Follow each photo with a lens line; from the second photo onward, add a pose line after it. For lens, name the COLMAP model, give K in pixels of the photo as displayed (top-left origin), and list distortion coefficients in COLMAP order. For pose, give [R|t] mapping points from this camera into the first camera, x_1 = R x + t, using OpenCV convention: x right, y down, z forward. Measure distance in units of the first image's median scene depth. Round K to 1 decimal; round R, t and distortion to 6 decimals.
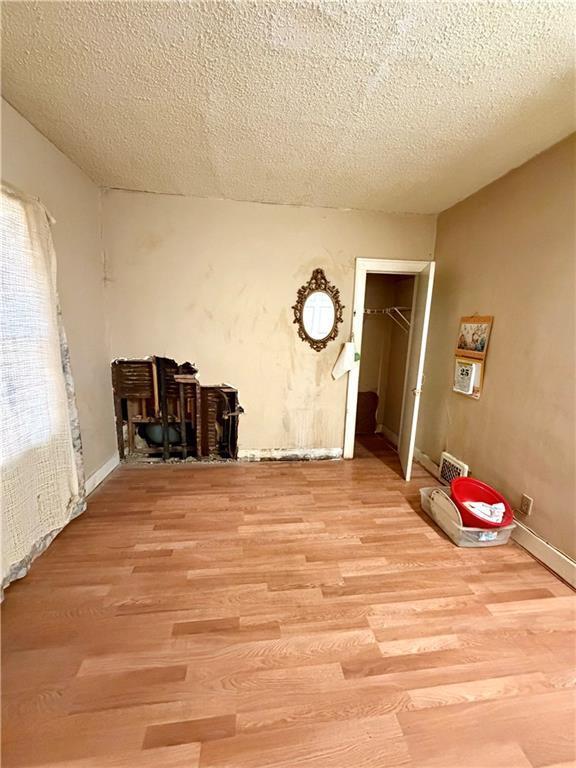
lens RADIAL K [[306.8, 0, 288.1], [0, 306.8, 384.1], [0, 0, 1]] dist [-0.002485, 0.000524]
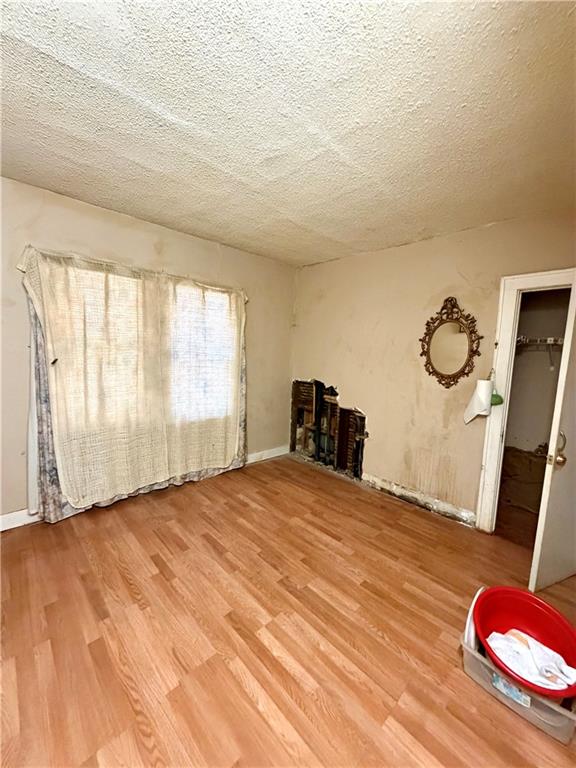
lens RADIAL K [[306.8, 0, 285.3], [0, 306.8, 383.7], [0, 0, 1]] dist [-0.002485, 0.000524]
pose [[0.587033, 0.083030, -0.805294, 0.689765], [-0.170561, 0.985084, -0.022767, -0.025015], [0.791392, 0.150717, 0.592439, 0.140001]]
